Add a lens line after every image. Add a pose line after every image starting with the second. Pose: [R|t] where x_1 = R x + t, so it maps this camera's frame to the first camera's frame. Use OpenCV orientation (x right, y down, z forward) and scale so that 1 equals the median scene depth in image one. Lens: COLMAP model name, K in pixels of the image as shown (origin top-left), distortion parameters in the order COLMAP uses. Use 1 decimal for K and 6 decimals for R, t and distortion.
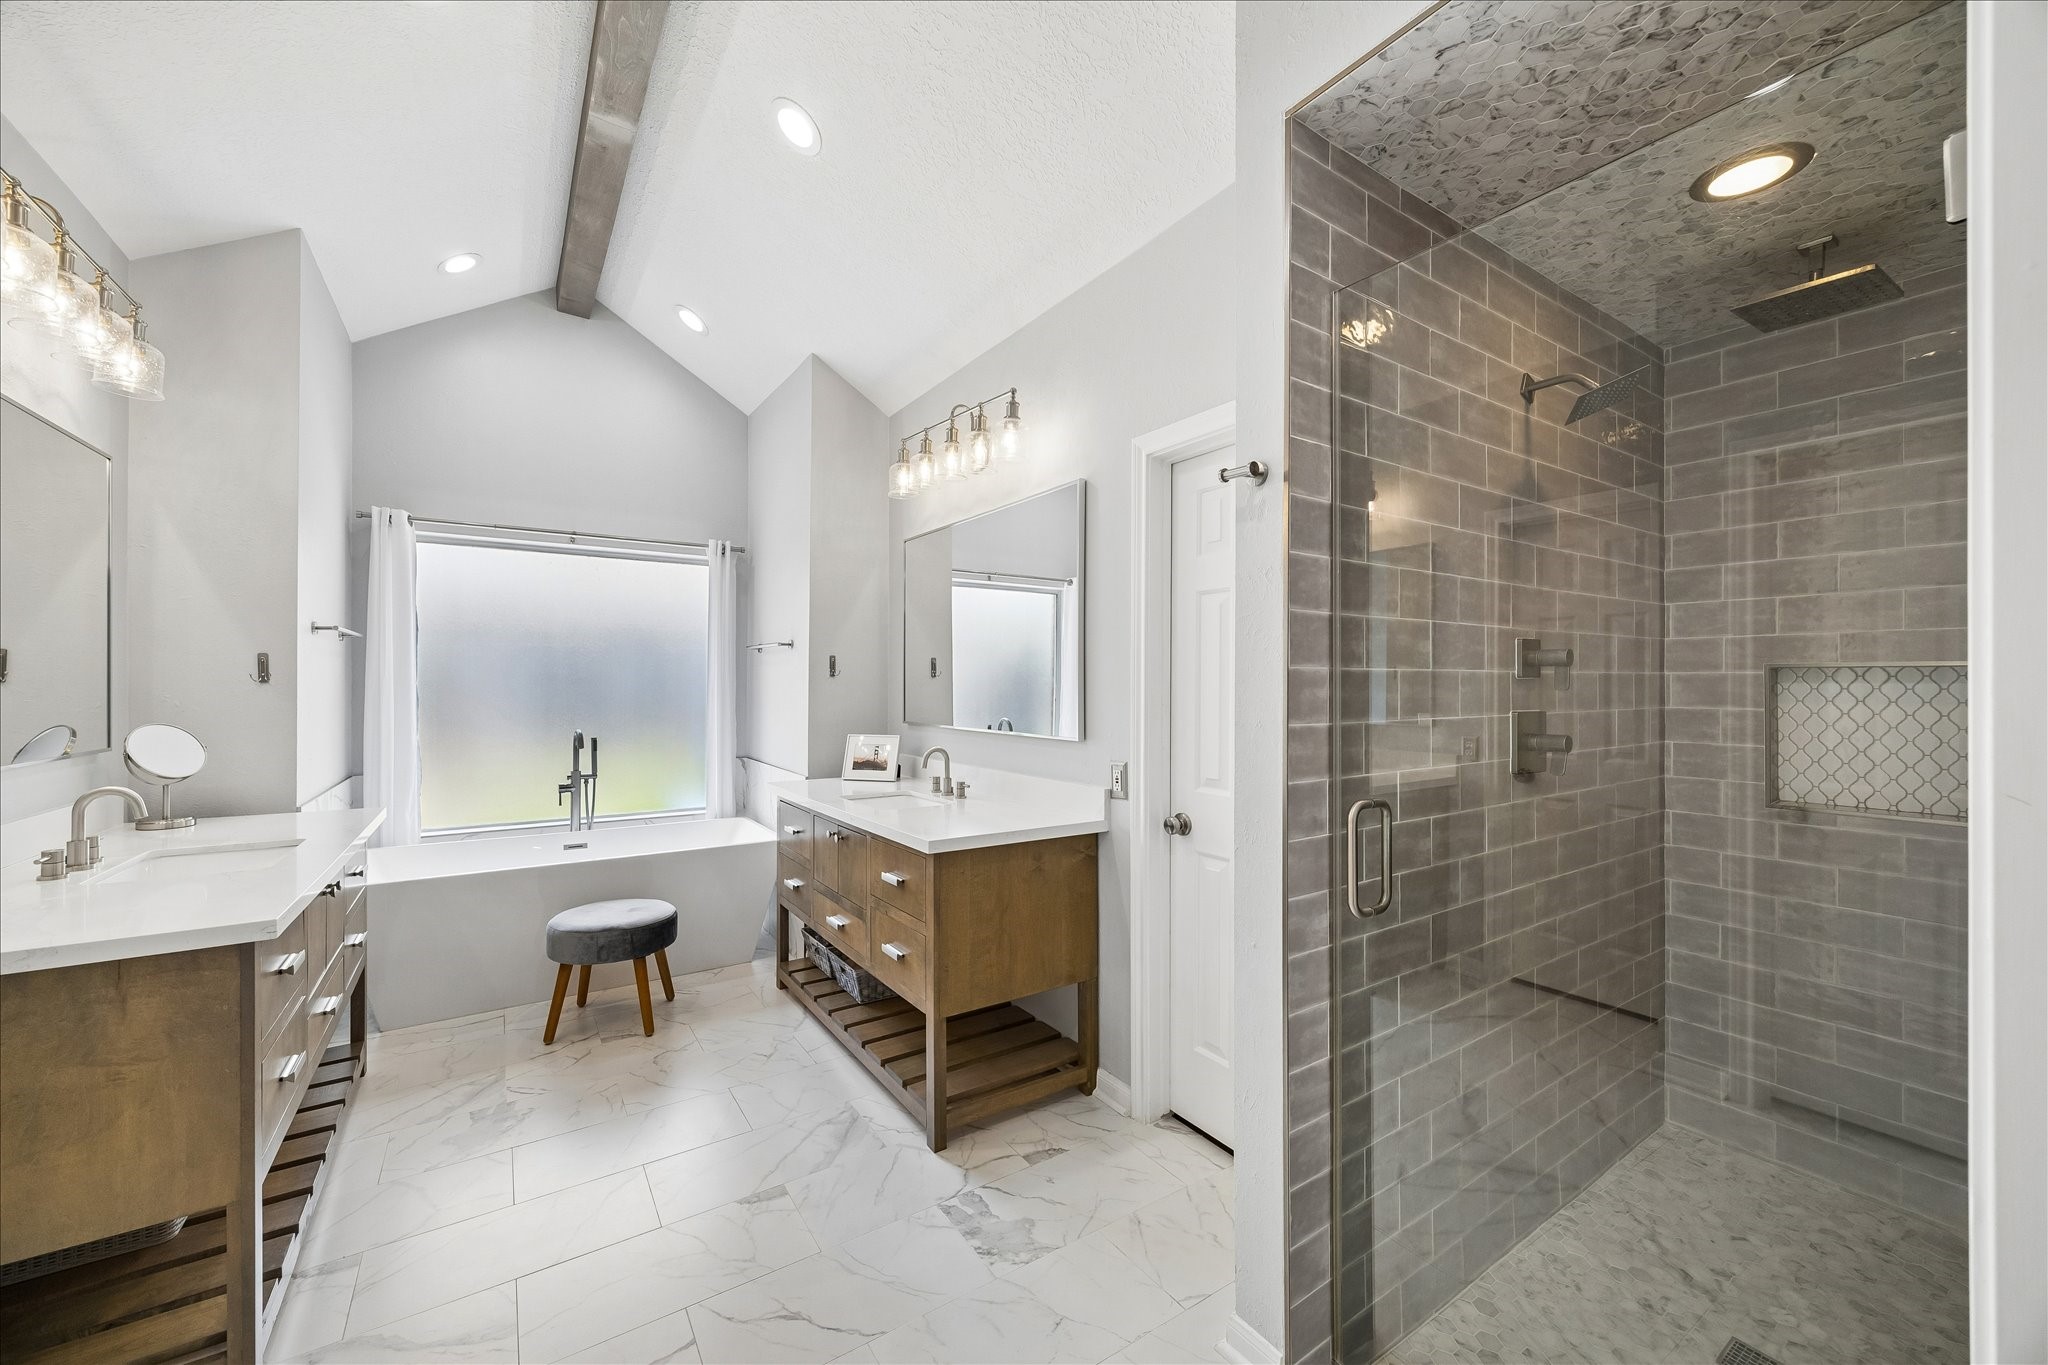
lens RADIAL K [[790.6, 0, 1030.8], [0, 790.6, 684.0], [0, 0, 1]] dist [-0.002830, -0.000052]
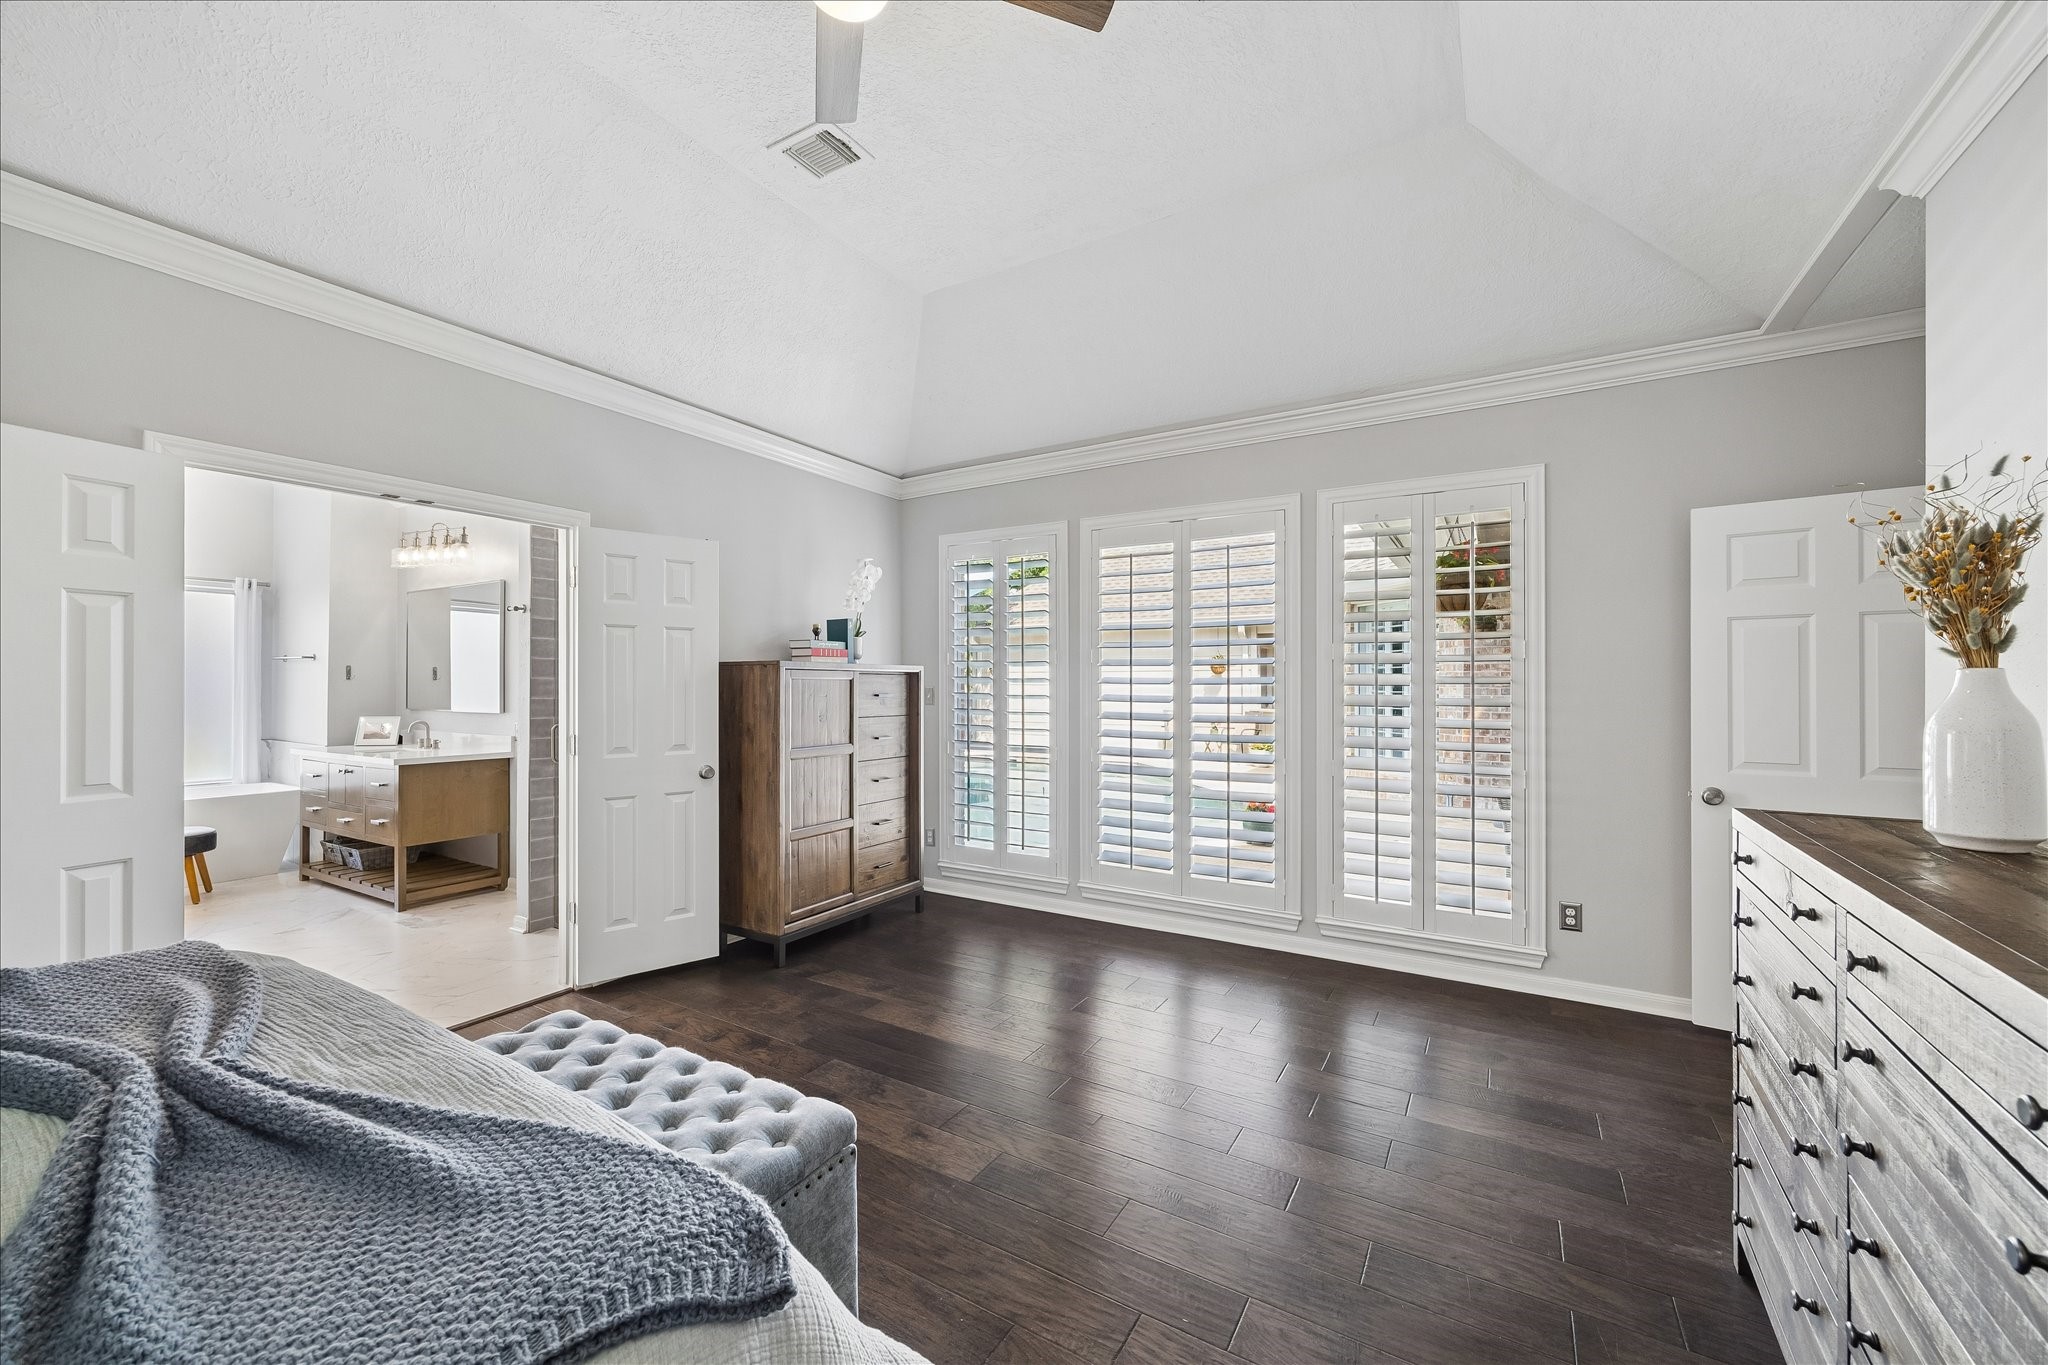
lens RADIAL K [[790.6, 0, 1033.2], [0, 790.6, 682.6], [0, 0, 1]] dist [-0.002830, -0.000052]
pose [[0.907700, -0.000289, 0.419620, 0.361608], [0.001778, 0.999993, -0.003157, 0.004541], [-0.419616, 0.003612, 0.907694, -1.088023]]
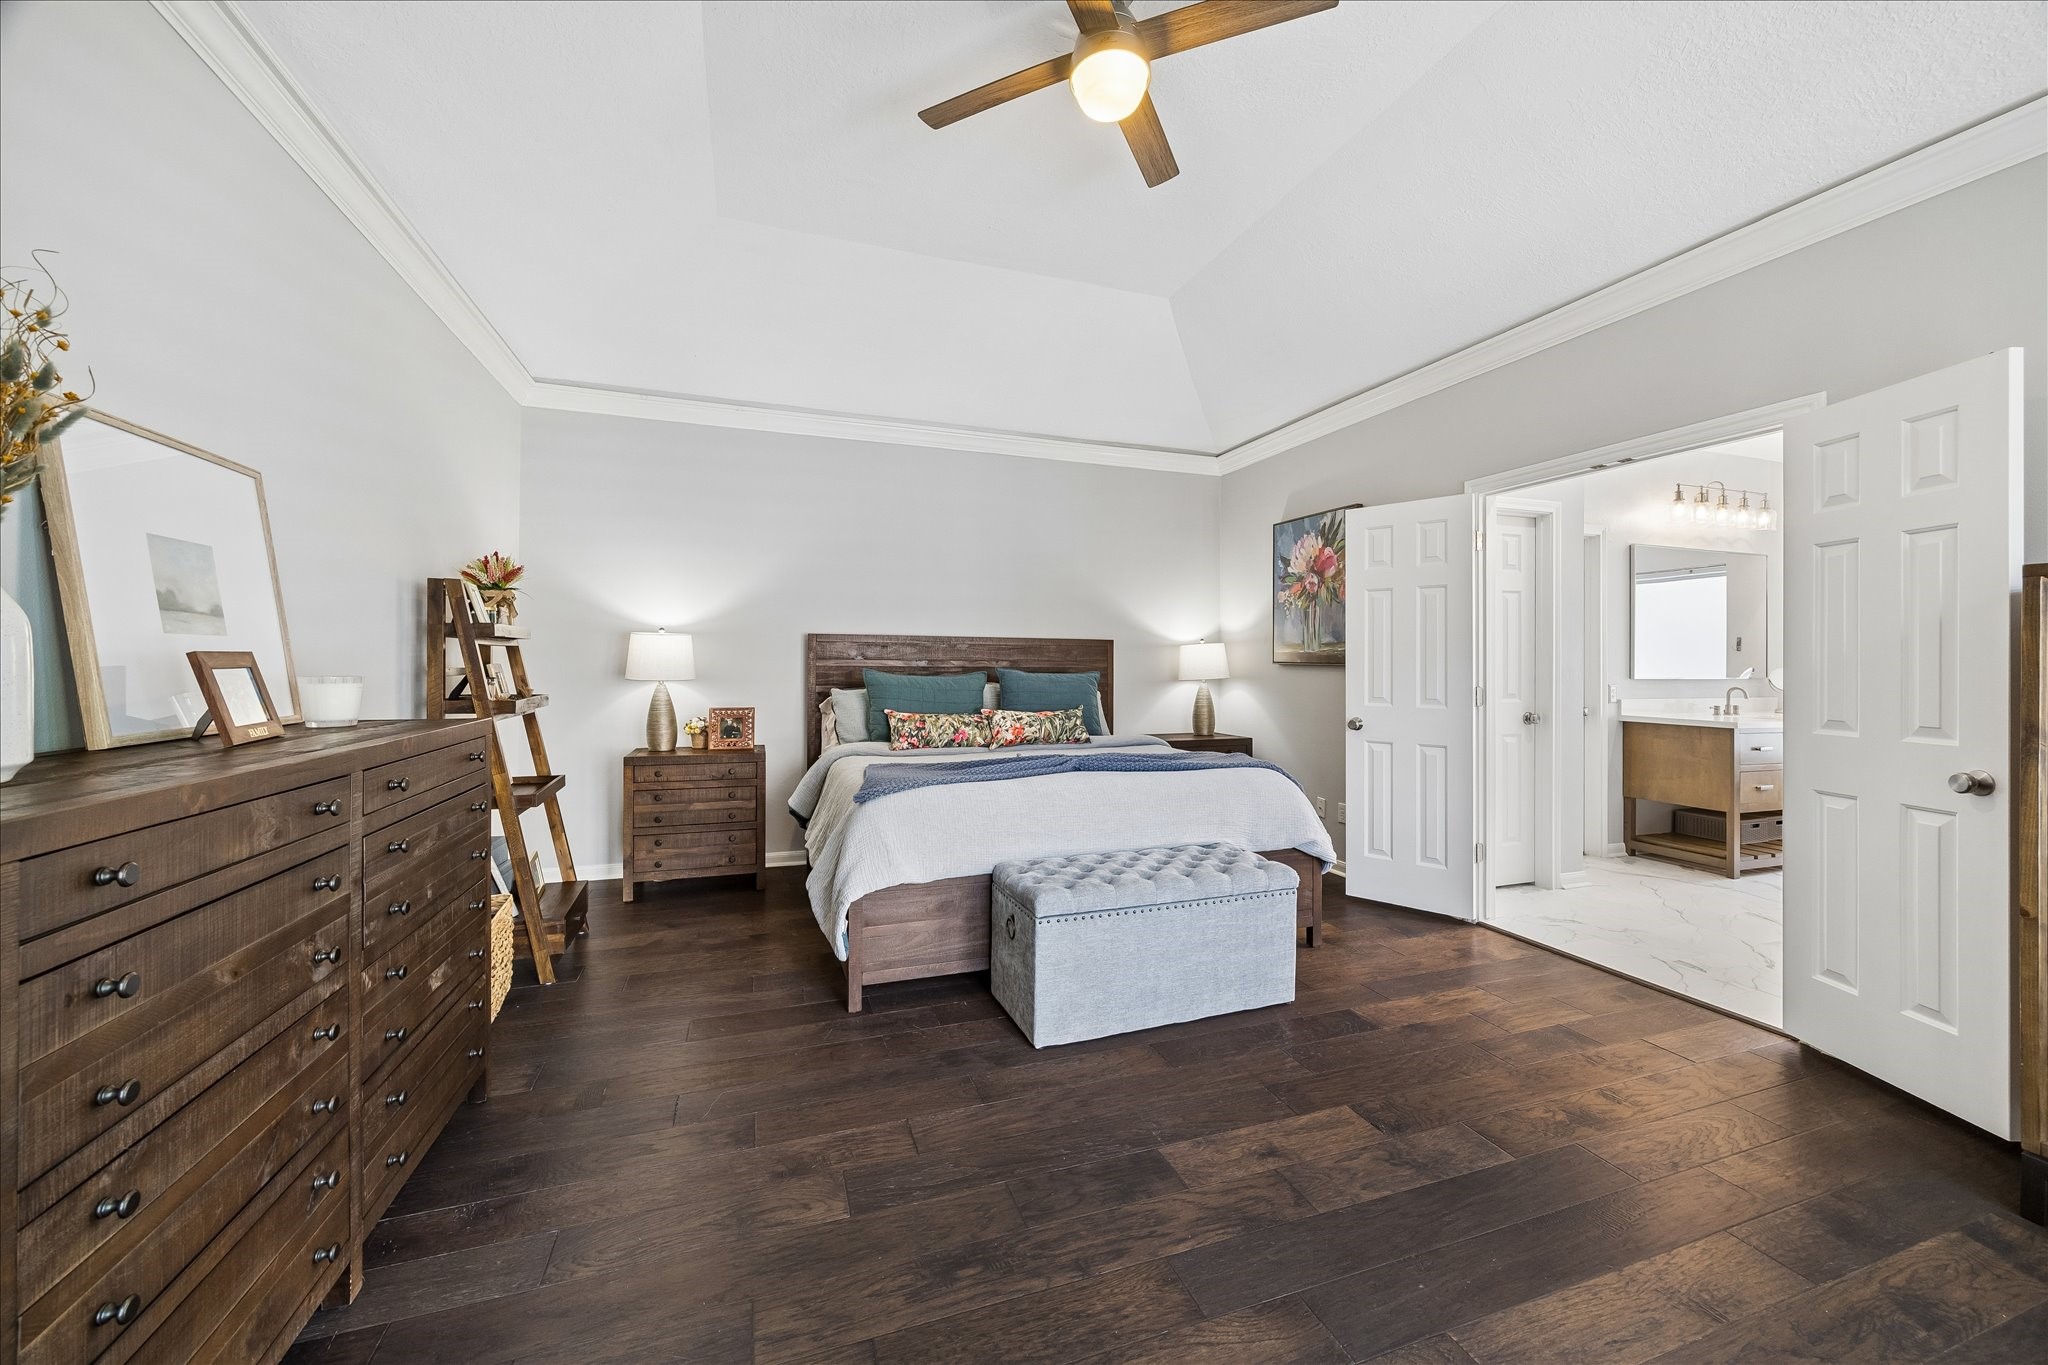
lens RADIAL K [[790.6, 0, 1029.8], [0, 790.6, 659.3], [0, 0, 1]] dist [-0.002830, -0.000052]
pose [[-0.245121, -0.007846, -0.969461, 1.213833], [-0.007470, 0.999953, -0.006204, 0.042222], [0.969464, 0.005721, -0.245168, -0.412262]]
